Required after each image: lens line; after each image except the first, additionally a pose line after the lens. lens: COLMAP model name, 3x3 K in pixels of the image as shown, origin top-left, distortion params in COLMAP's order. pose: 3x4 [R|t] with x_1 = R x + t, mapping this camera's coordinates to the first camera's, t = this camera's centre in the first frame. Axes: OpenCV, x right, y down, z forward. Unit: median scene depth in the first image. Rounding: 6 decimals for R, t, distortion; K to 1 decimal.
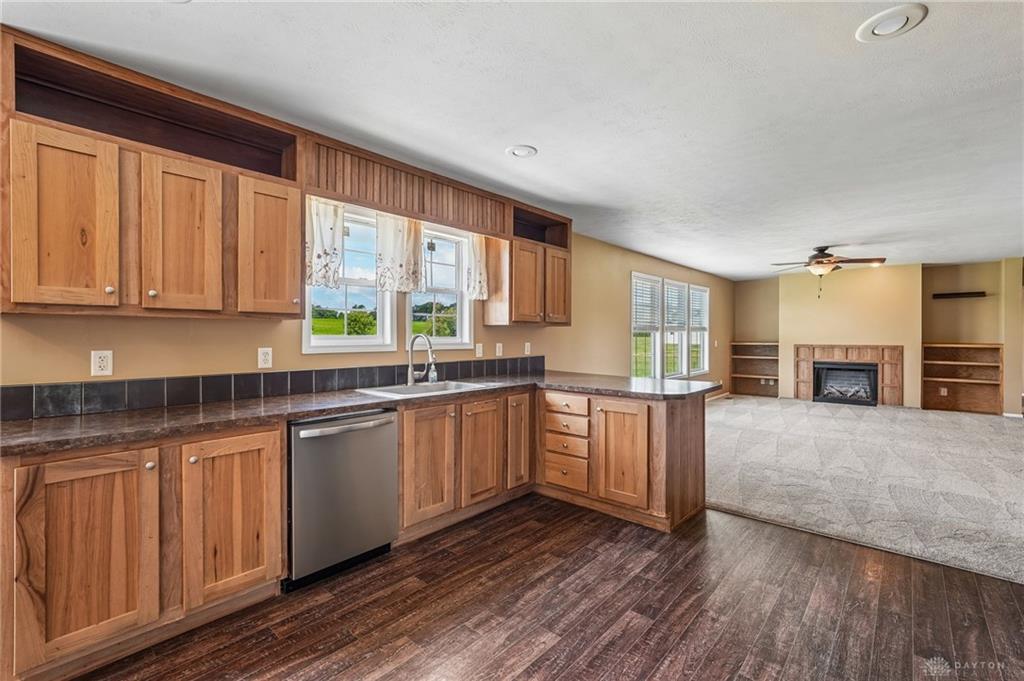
lens RADIAL K [[446.2, 0, 512.0], [0, 446.2, 340.5], [0, 0, 1]] dist [-0.014255, 0.000460]
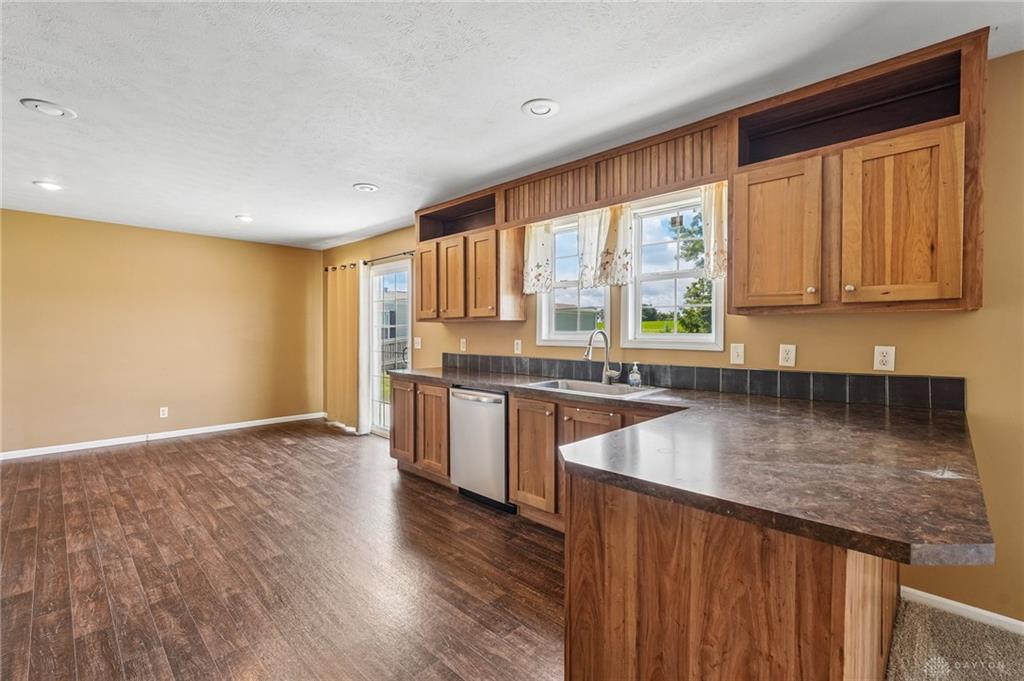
lens RADIAL K [[448.0, 0, 504.5], [0, 448.0, 339.0], [0, 0, 1]] dist [-0.000999, 0.000253]
pose [[-0.045768, 0.018564, -0.998780, 0.729705], [-0.011283, 0.999754, 0.019099, -0.010987], [0.998888, 0.012143, -0.045547, 0.825542]]
